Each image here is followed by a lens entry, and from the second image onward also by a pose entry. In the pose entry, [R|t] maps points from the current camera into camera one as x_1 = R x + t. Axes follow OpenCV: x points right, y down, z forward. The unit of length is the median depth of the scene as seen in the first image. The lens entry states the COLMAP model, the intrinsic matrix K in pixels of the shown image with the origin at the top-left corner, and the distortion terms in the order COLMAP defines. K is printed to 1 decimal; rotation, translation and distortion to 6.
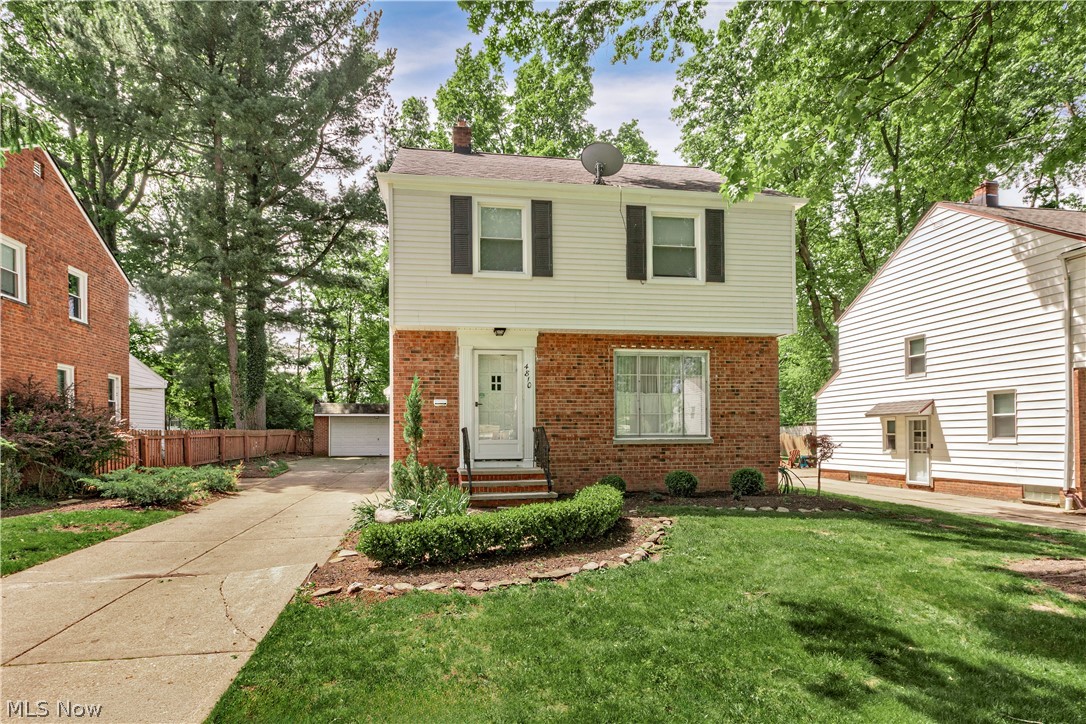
lens RADIAL K [[512.9, 0, 547.1], [0, 512.9, 414.7], [0, 0, 1]] dist [-0.003096, 0.001997]
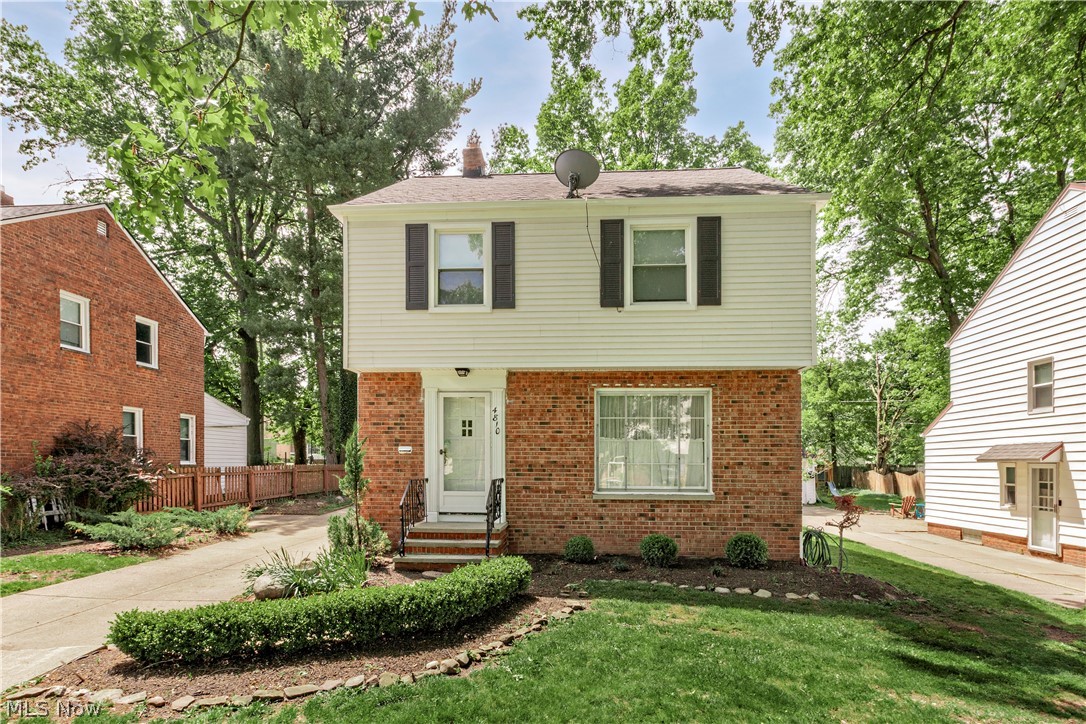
lens RADIAL K [[512.9, 0, 629.7], [0, 512.9, 440.5], [0, 0, 1]] dist [-0.003096, 0.001997]
pose [[0.980968, 0.005620, -0.194089, 0.351494], [-0.004270, 0.999964, 0.007375, -0.046425], [0.194123, -0.006405, 0.980956, 0.162590]]
